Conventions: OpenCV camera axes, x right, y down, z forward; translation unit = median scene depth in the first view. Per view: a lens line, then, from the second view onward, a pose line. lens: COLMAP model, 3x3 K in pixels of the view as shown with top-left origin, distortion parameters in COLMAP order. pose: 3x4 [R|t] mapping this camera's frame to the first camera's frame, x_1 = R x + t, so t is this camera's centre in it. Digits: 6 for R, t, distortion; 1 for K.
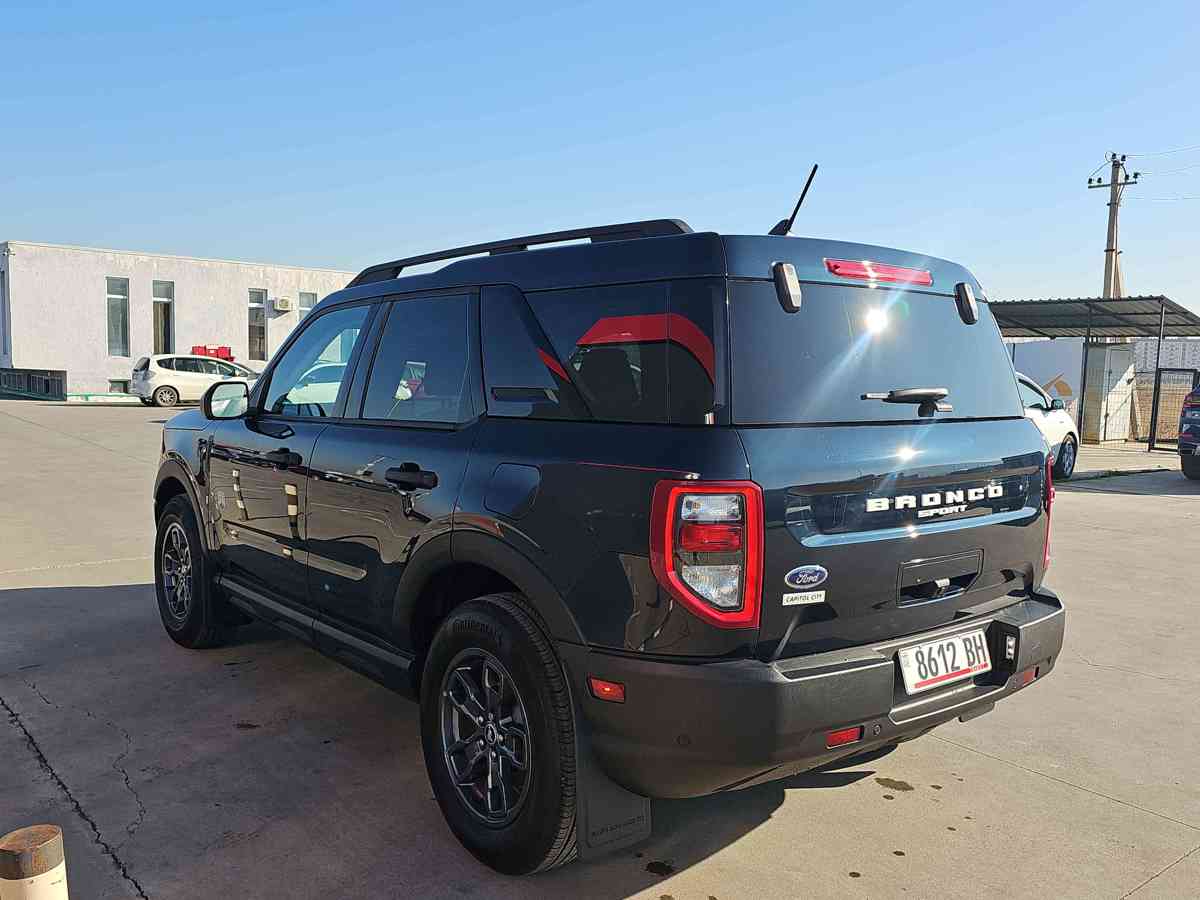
lens RADIAL K [[1003.4, 0, 600.6], [0, 1003.4, 453.2], [0, 0, 1]] dist [0.056831, -0.001330]
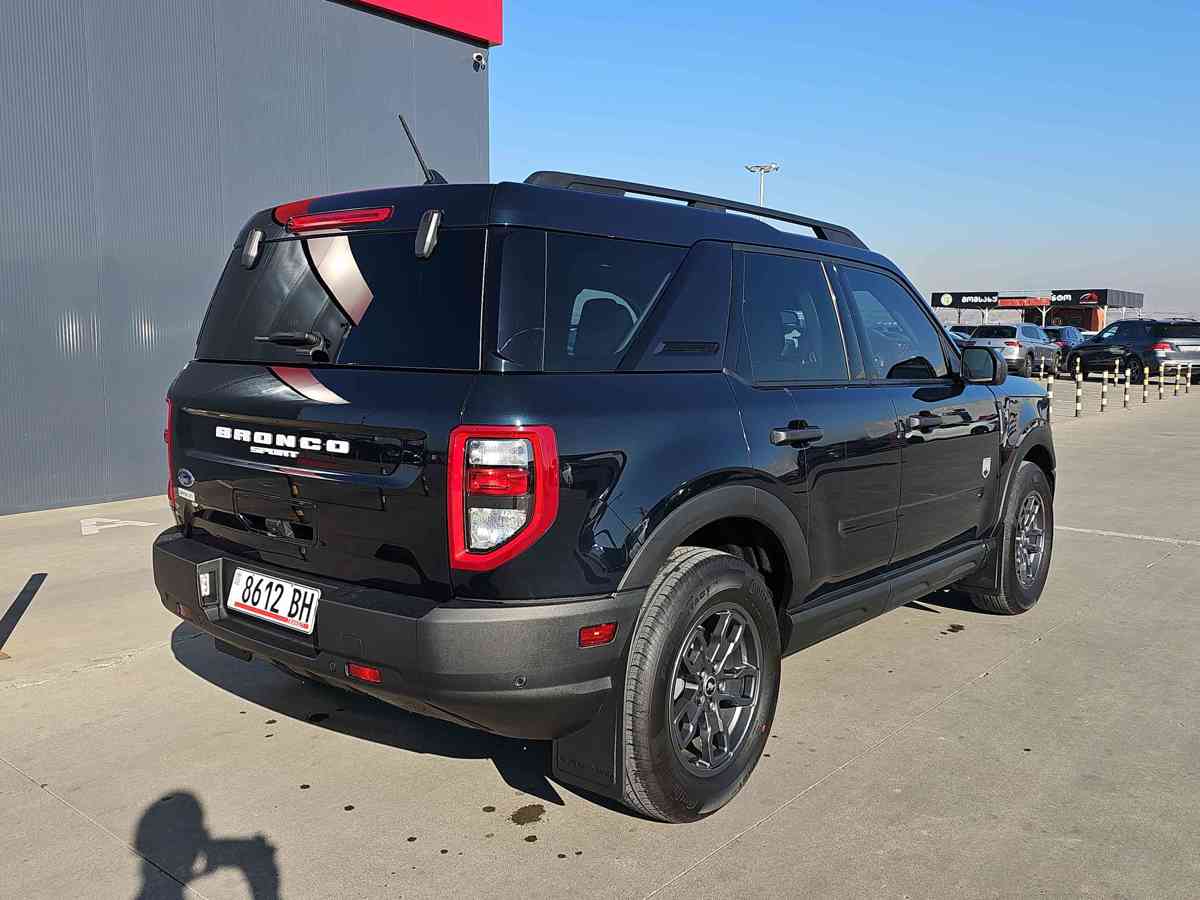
lens RADIAL K [[998.5, 0, 594.9], [0, 998.5, 414.1], [0, 0, 1]] dist [0.092821, -0.129620]
pose [[0.199244, 0.060189, -0.978100, 1.386805], [-0.081084, 0.995702, 0.044755, -0.052734], [0.976589, 0.070391, 0.203268, 1.095409]]
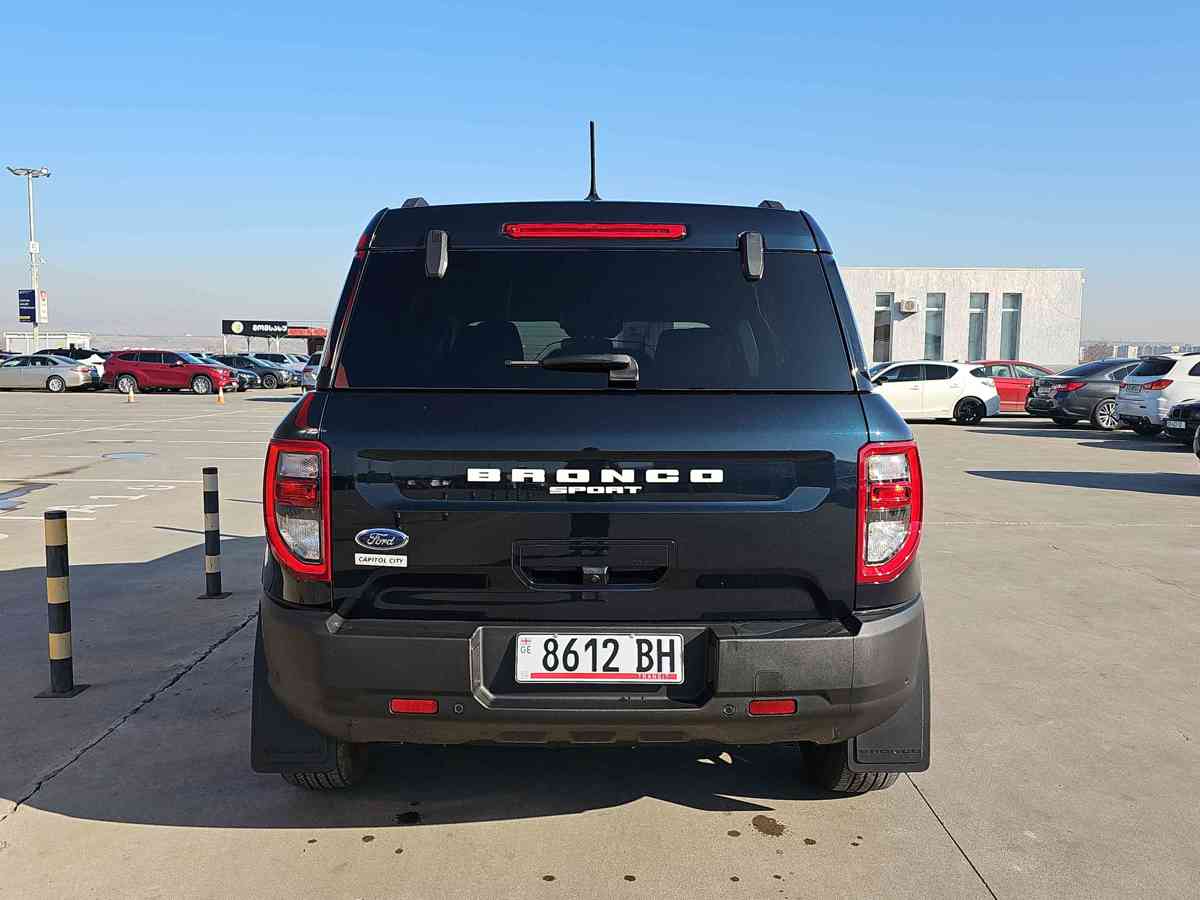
lens RADIAL K [[998.5, 0, 594.9], [0, 998.5, 414.1], [0, 0, 1]] dist [0.092821, -0.129620]
pose [[0.789848, 0.015116, -0.613116, 0.877952], [-0.040466, 0.998802, -0.027506, 0.013522], [0.611966, 0.046536, 0.789514, 0.285108]]
